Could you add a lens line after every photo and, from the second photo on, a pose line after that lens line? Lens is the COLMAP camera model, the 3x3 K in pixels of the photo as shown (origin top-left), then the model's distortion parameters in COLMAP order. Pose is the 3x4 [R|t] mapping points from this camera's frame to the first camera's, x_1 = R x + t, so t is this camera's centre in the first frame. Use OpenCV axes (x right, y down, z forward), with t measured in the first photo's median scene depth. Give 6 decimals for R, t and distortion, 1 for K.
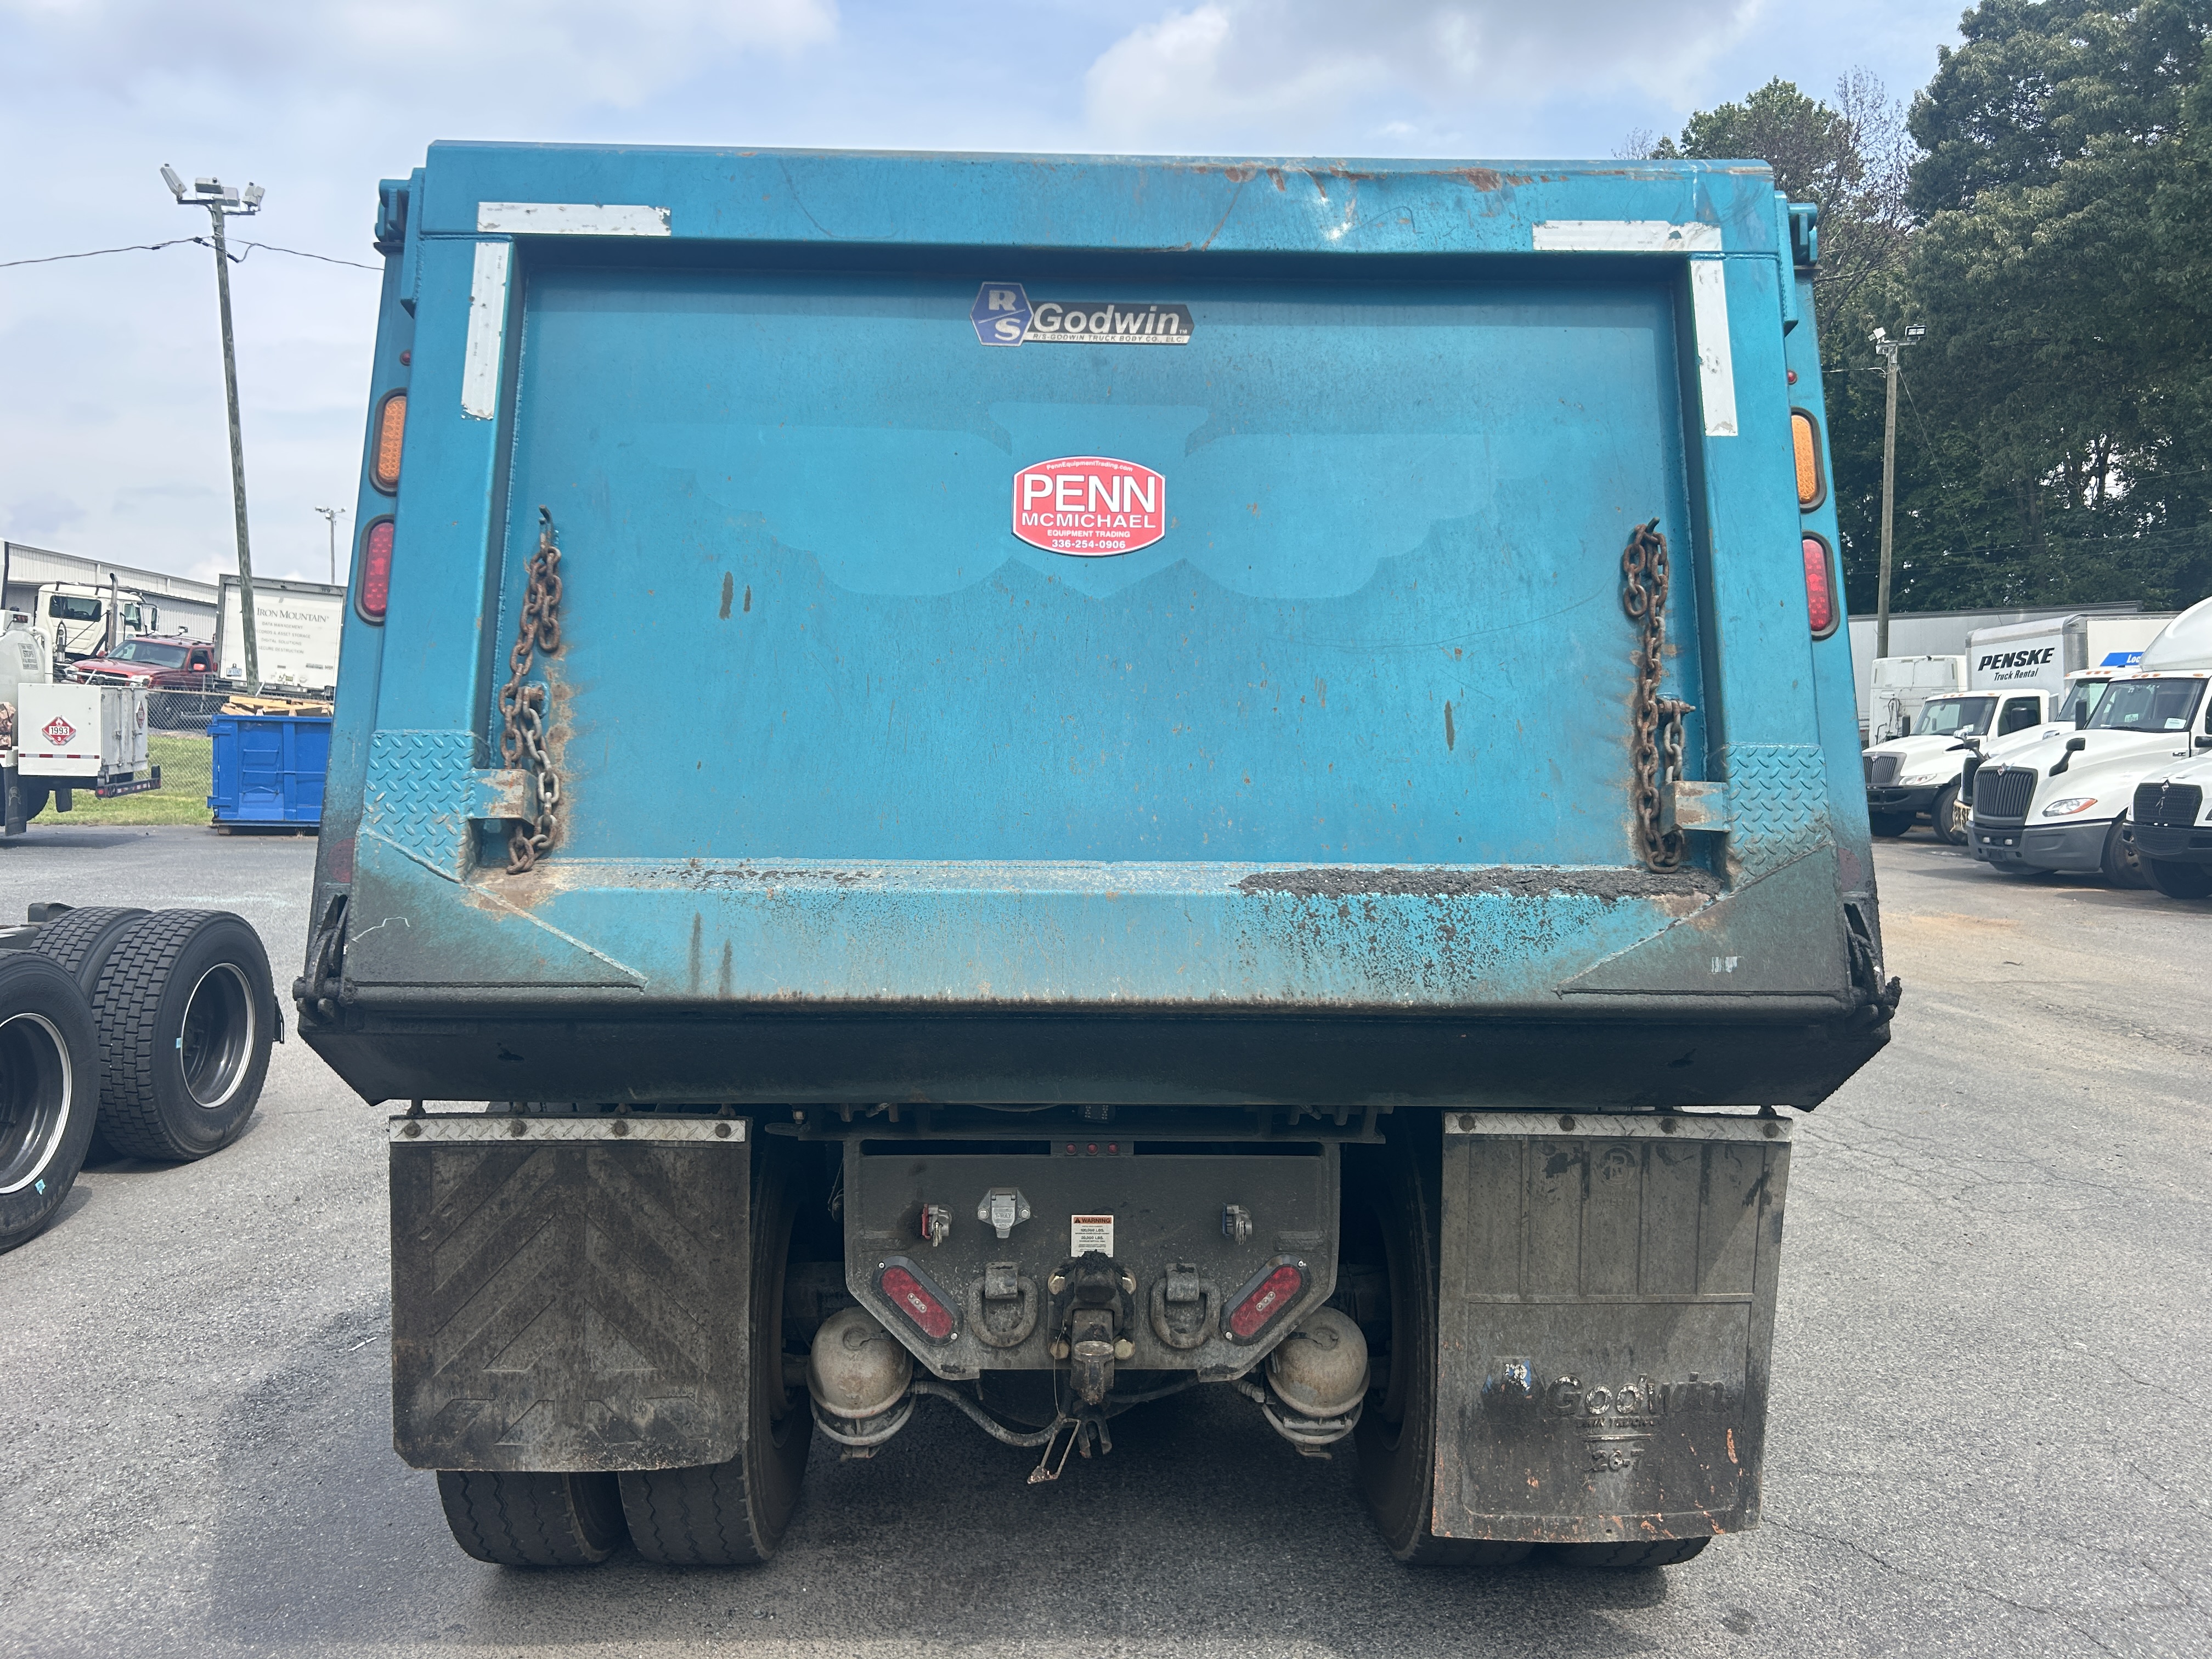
lens RADIAL K [[1662.4, 0, 1096.0], [0, 1662.4, 827.3], [0, 0, 1]] dist [0.042529, -0.038204]
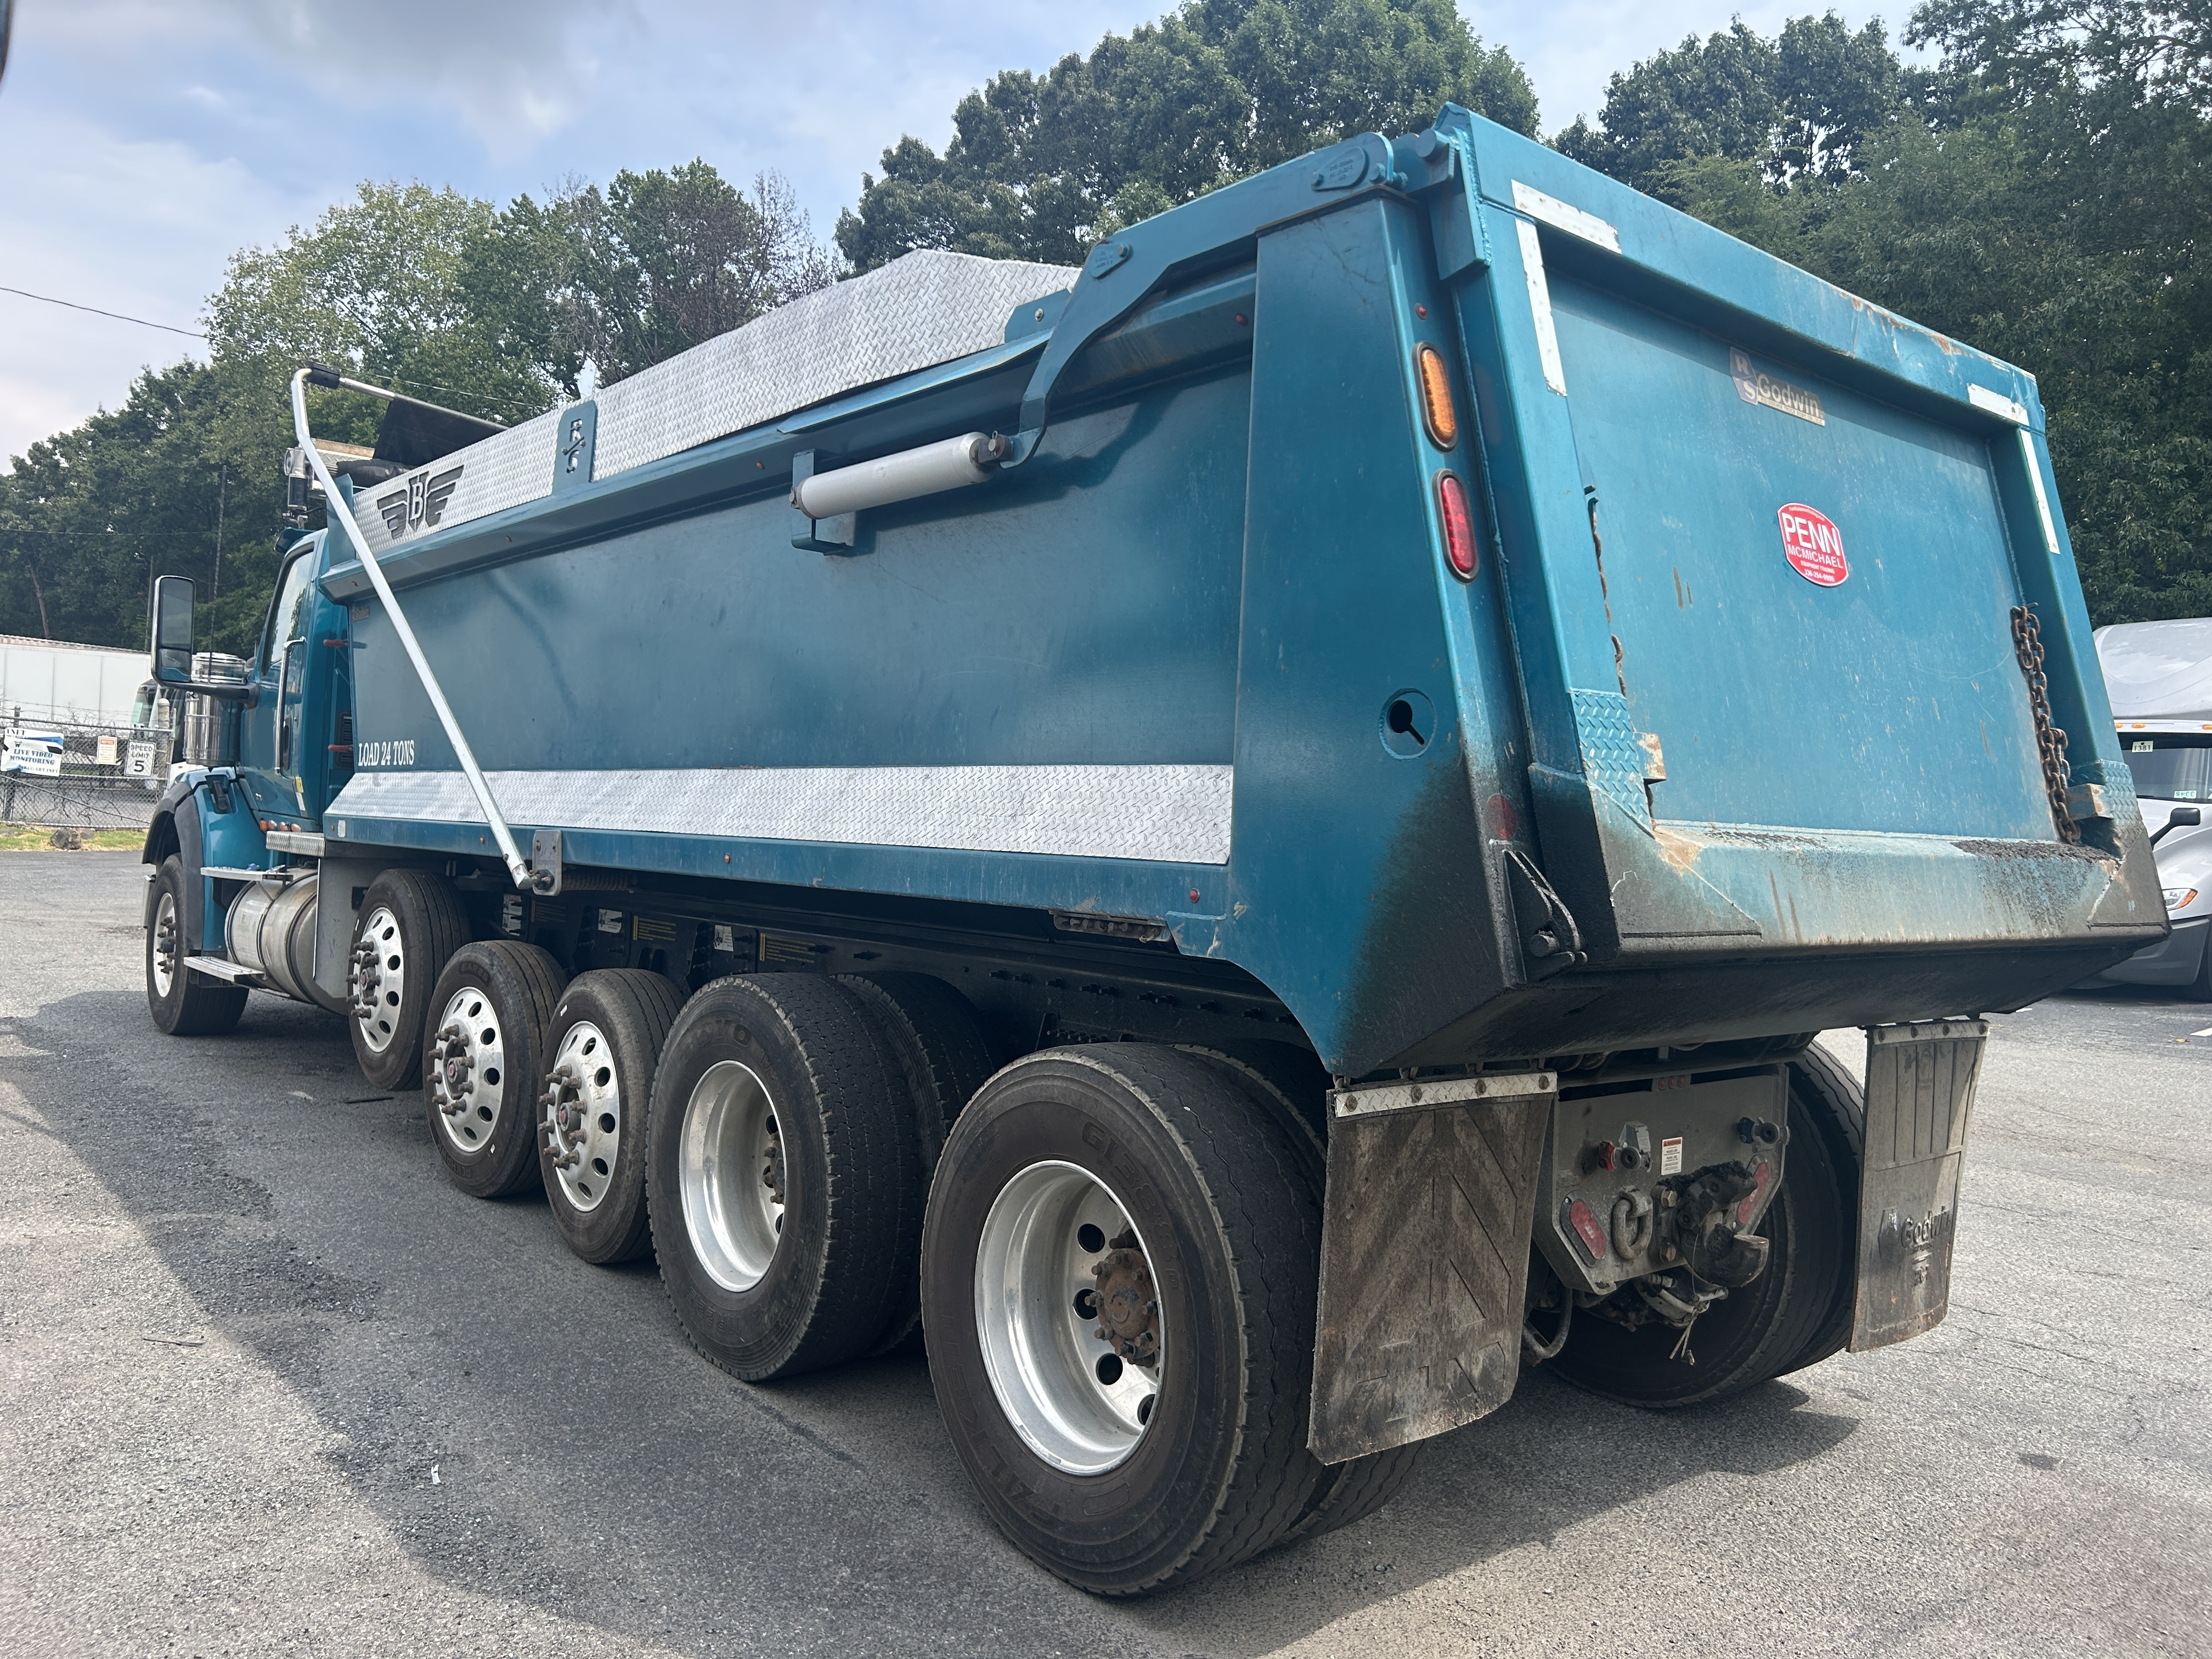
lens RADIAL K [[1662.4, 0, 1073.8], [0, 1662.4, 823.6], [0, 0, 1]] dist [0.042529, -0.038204]
pose [[0.788130, 0.018742, 0.615223, -1.107794], [-0.005351, 0.999707, -0.023599, 0.042470], [-0.615485, 0.015307, 0.788000, 0.335894]]
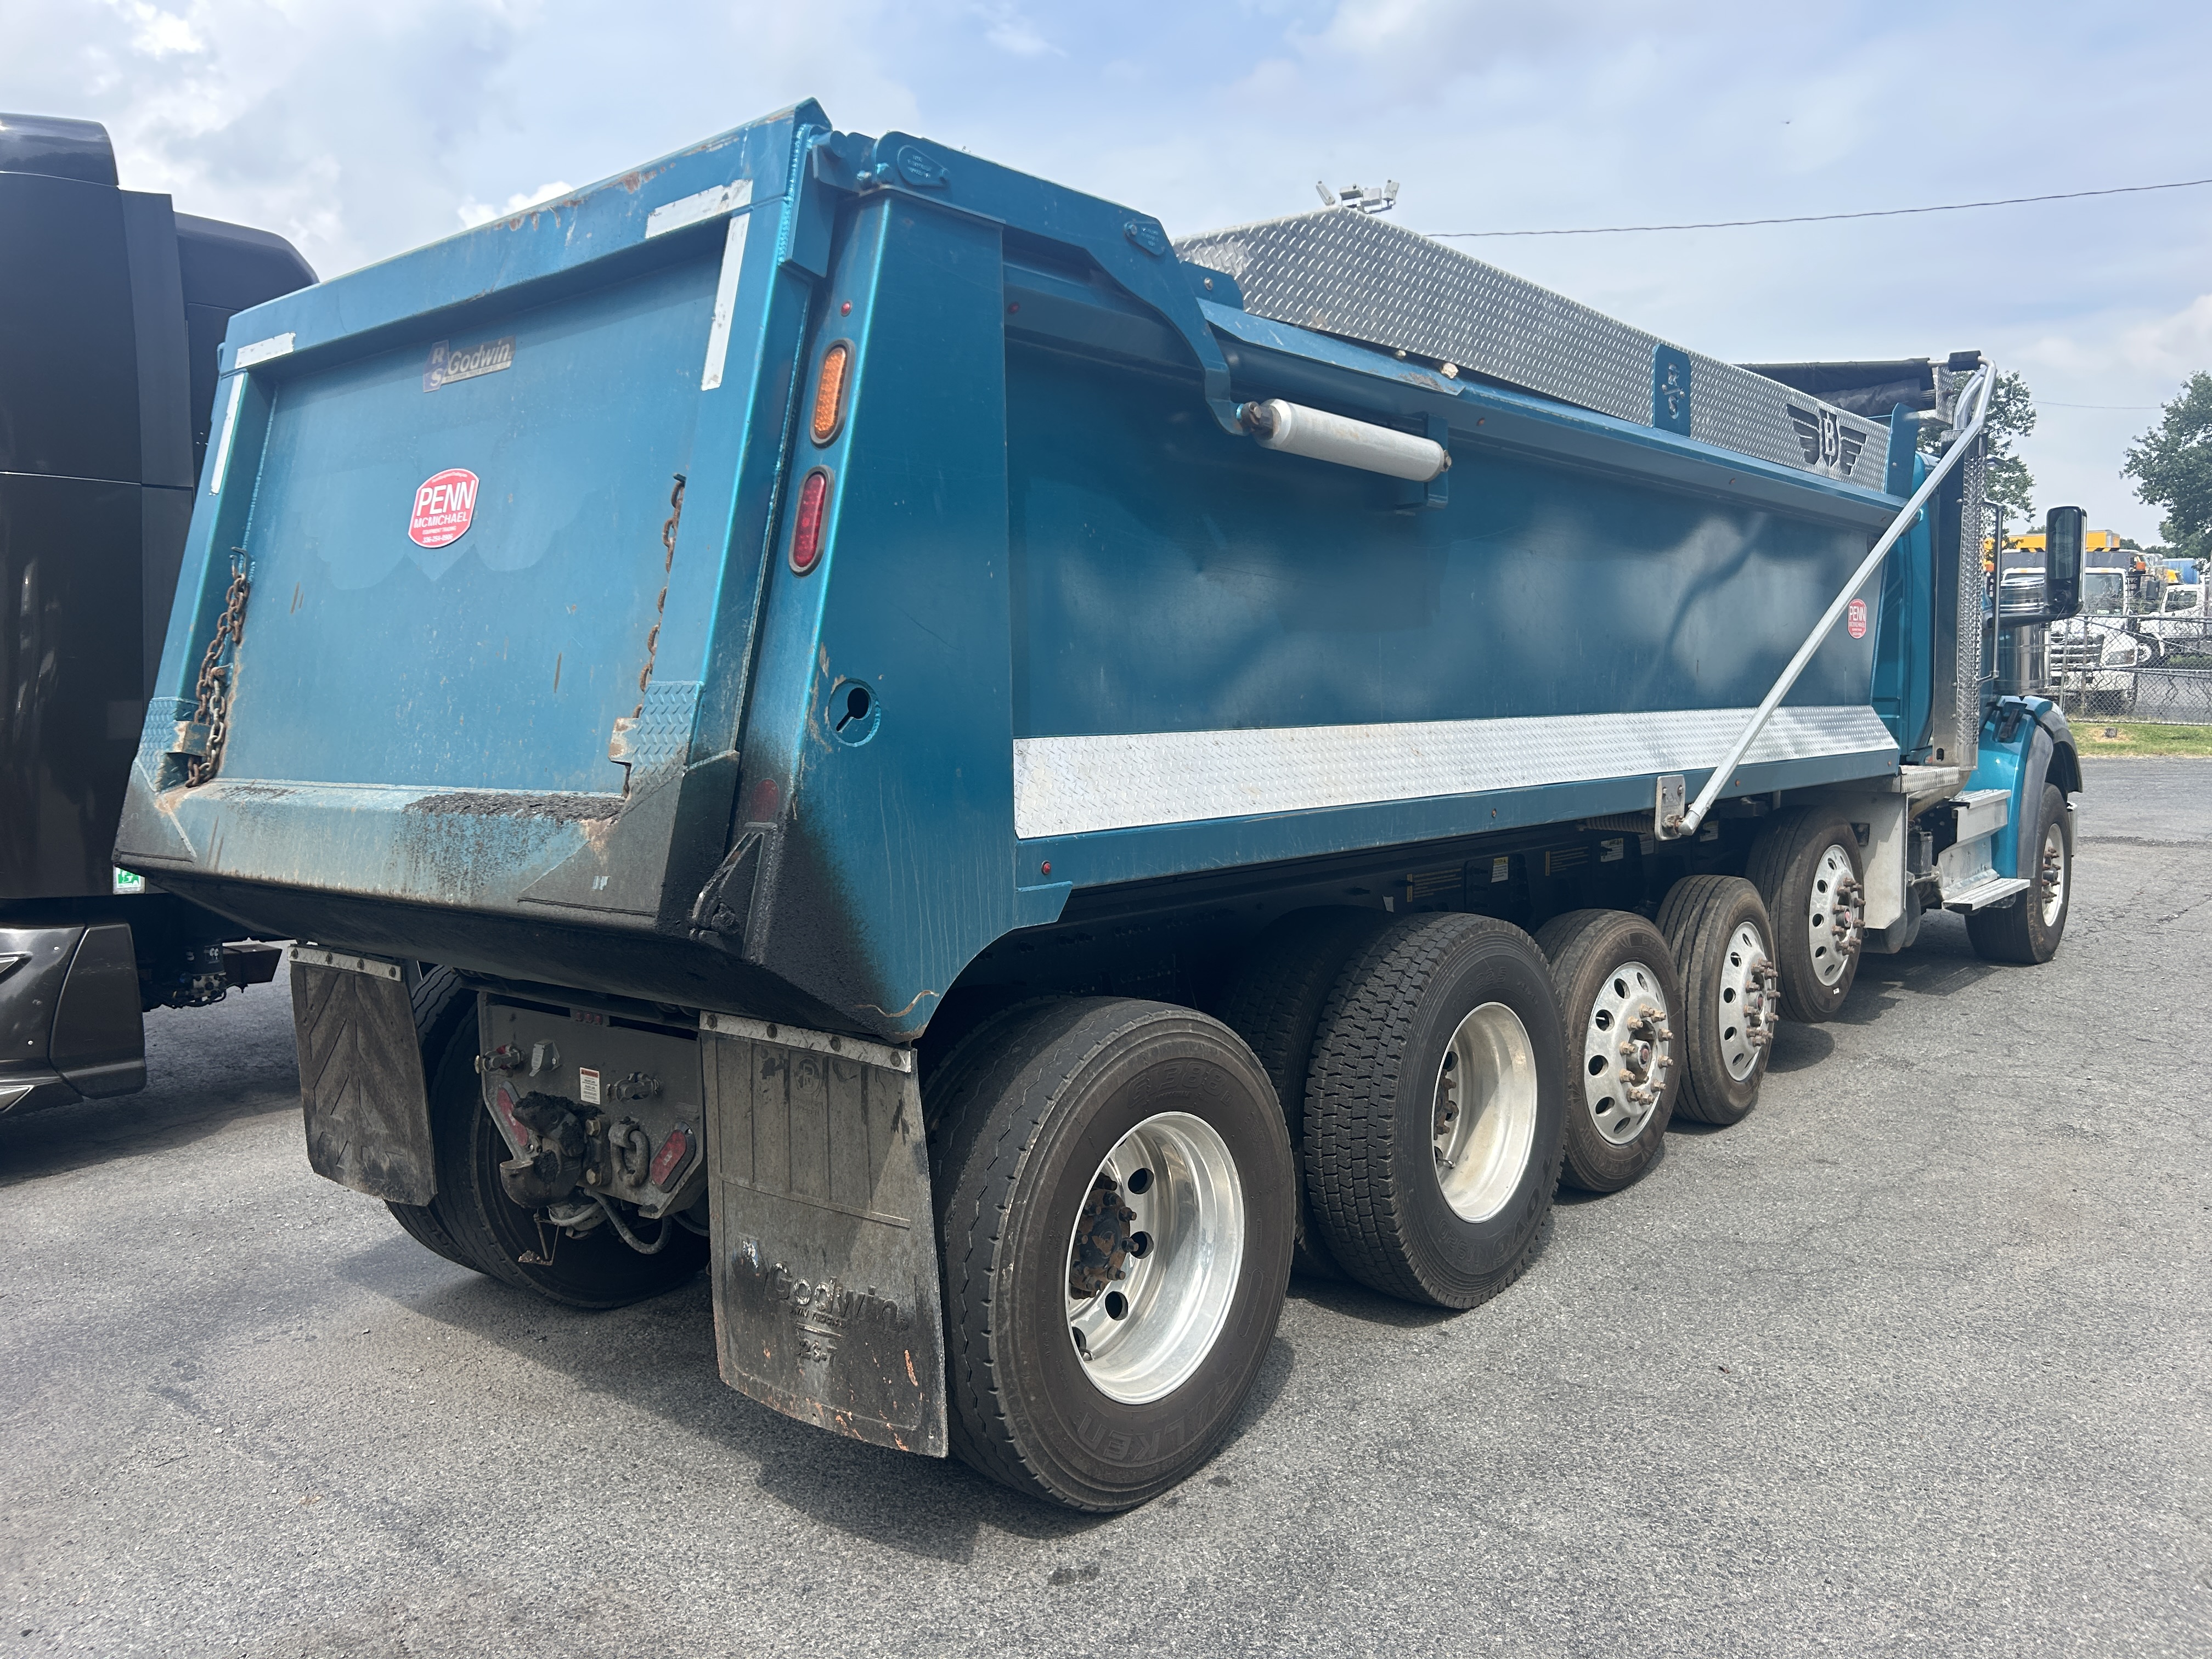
lens RADIAL K [[1662.4, 0, 1116.6], [0, 1662.4, 808.4], [0, 0, 1]] dist [0.042529, -0.038204]
pose [[0.749927, 0.020834, -0.661193, 1.158858], [0.000638, 0.999481, 0.032216, -0.001941], [0.661521, -0.024582, 0.749524, 0.339795]]
